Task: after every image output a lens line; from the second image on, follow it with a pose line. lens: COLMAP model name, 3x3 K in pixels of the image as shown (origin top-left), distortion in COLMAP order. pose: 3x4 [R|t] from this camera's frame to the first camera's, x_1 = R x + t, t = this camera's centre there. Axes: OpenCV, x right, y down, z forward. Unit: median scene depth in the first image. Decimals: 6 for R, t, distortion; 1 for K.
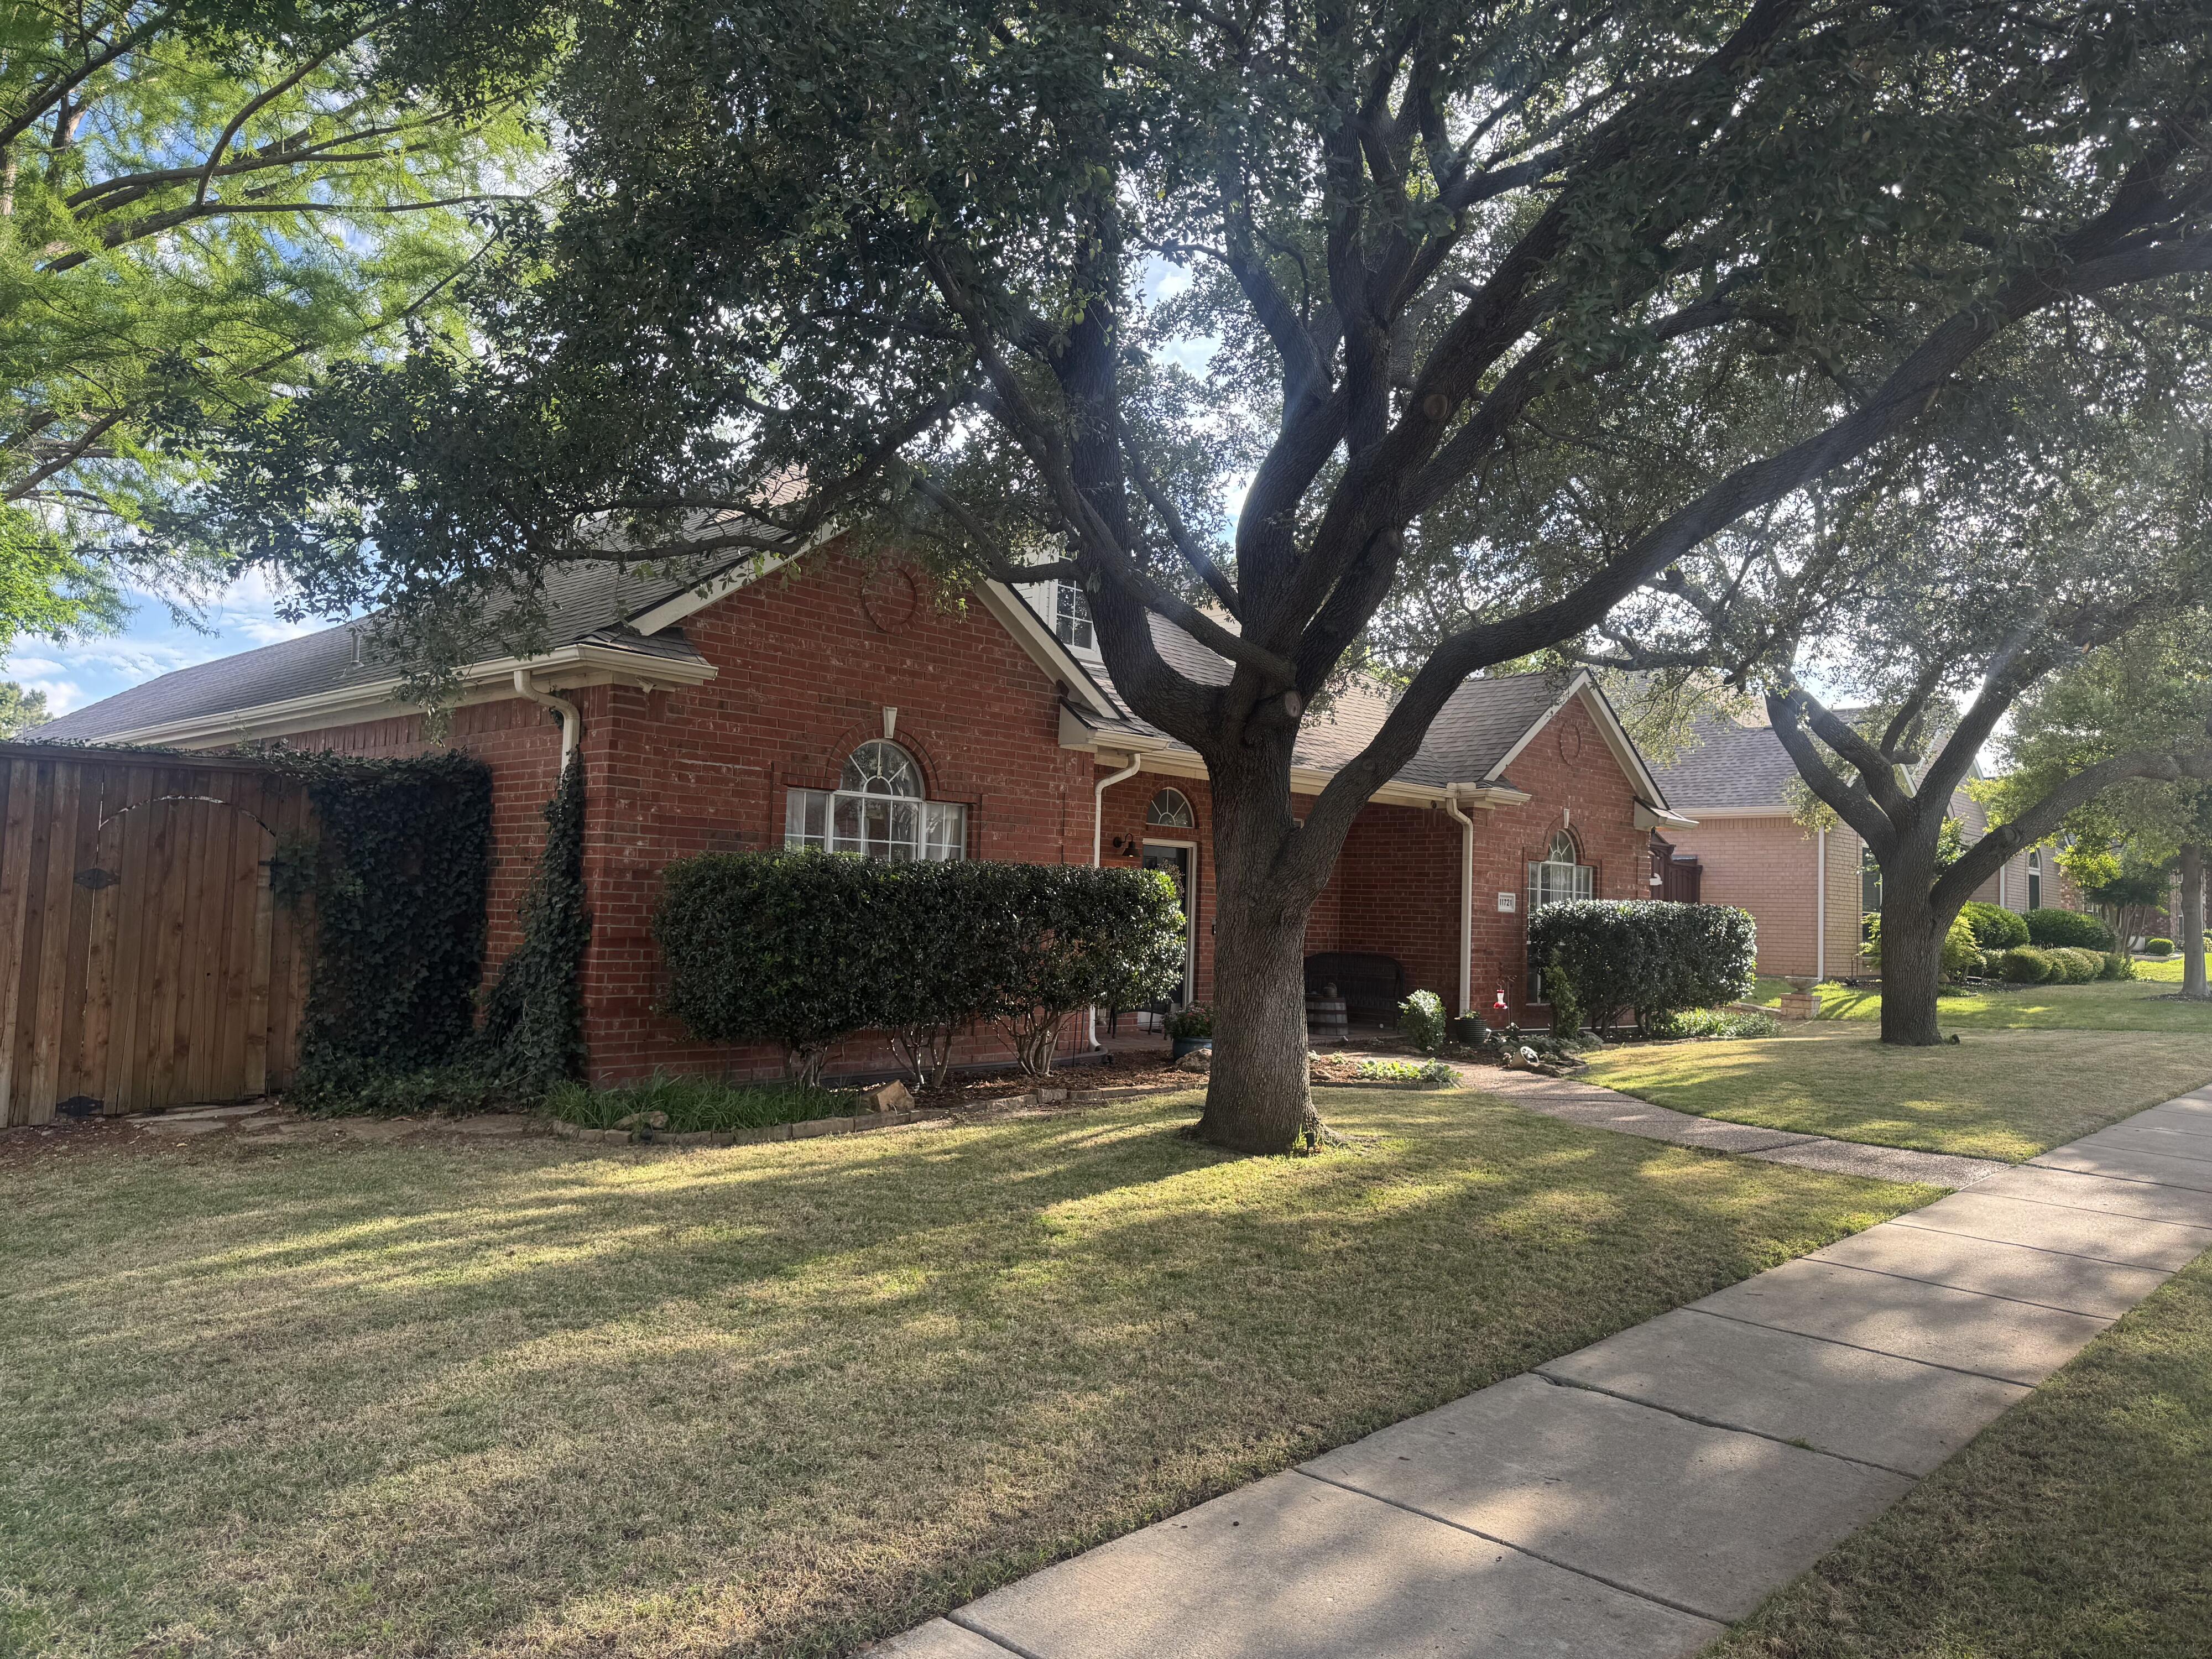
lens RADIAL K [[1545.3, 0, 1106.0], [0, 1545.3, 829.5], [0, 0, 1]] dist [0.153541, -0.194499]
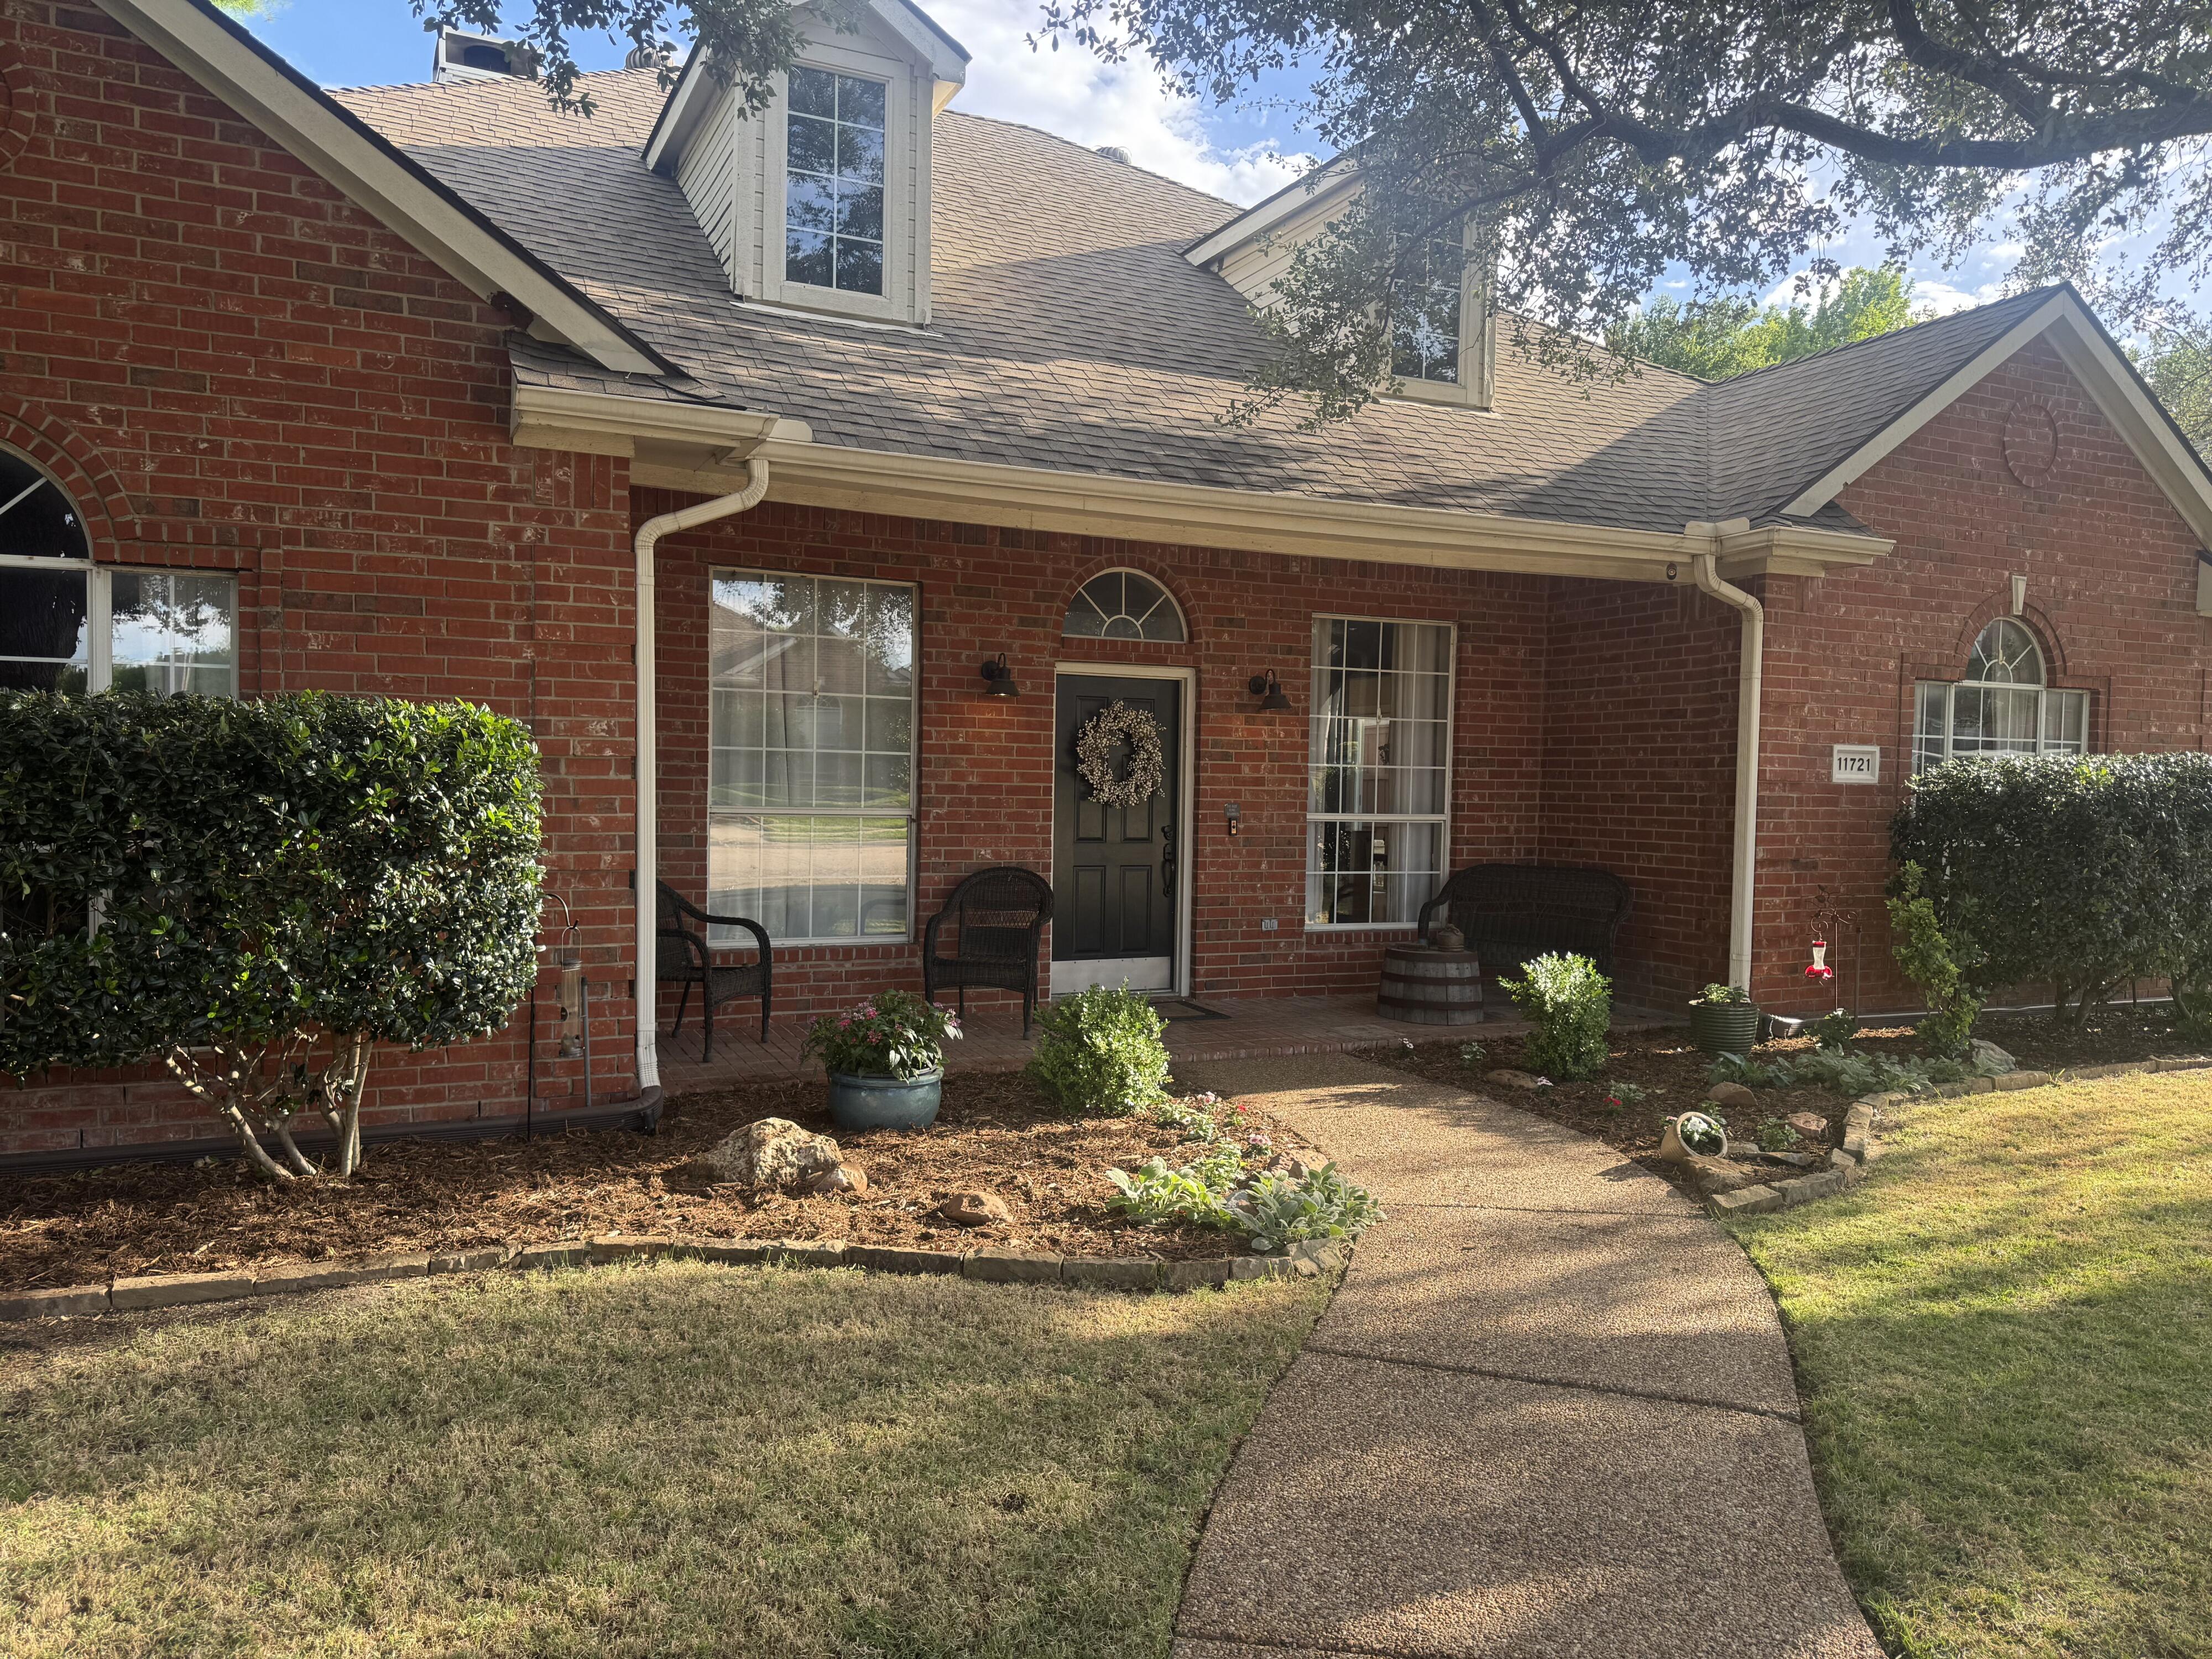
lens RADIAL K [[1545.3, 0, 1106.0], [0, 1545.3, 829.5], [0, 0, 1]] dist [0.153541, -0.194499]
pose [[0.935558, -0.003980, -0.353151, 0.220142], [0.032250, 0.996722, 0.074202, 0.023040], [0.351698, -0.080809, 0.932619, 0.457464]]
